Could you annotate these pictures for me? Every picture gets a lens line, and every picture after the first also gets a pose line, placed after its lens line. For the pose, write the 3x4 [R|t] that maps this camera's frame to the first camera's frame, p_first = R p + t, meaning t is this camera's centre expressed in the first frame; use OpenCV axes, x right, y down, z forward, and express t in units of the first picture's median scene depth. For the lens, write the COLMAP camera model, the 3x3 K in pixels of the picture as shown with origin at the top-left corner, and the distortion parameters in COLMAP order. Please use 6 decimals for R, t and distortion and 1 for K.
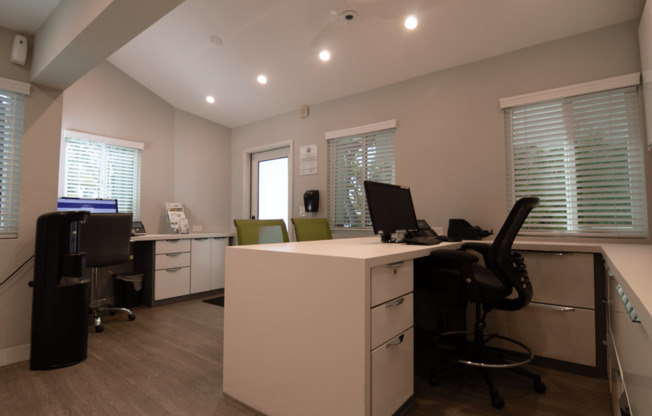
lens RADIAL K [[332.2, 0, 329.4], [0, 332.2, 205.4], [0, 0, 1]] dist [-0.022786, -0.001430]
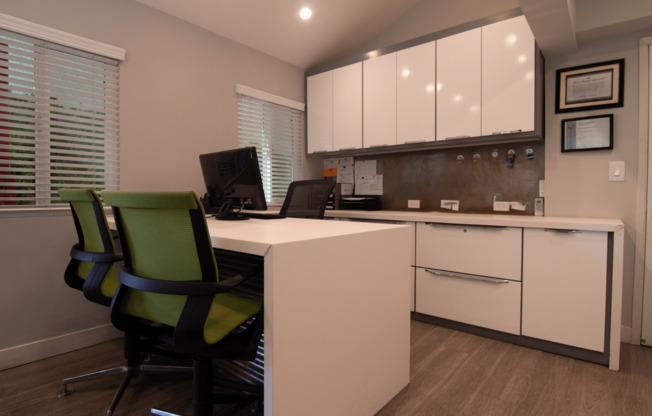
lens RADIAL K [[332.2, 0, 329.4], [0, 332.2, 205.4], [0, 0, 1]] dist [-0.022786, -0.001430]
pose [[0.052816, -0.028786, 0.998189, -1.181346], [-0.046571, 0.998426, 0.031257, 0.066644], [-0.997518, -0.048138, 0.051392, 1.281344]]
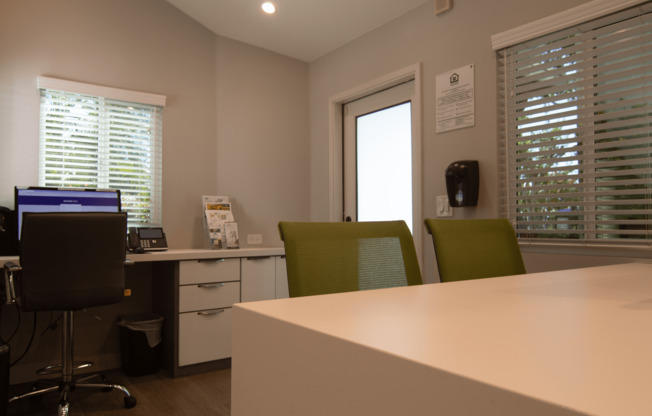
lens RADIAL K [[452.0, 0, 329.3], [0, 452.0, 206.3], [0, 0, 1]] dist [-0.011352, -0.000752]
pose [[0.955692, -0.015373, -0.293968, -0.045781], [0.016345, 0.999866, 0.000850, 0.015255], [0.293916, -0.005617, 0.955815, 0.316113]]
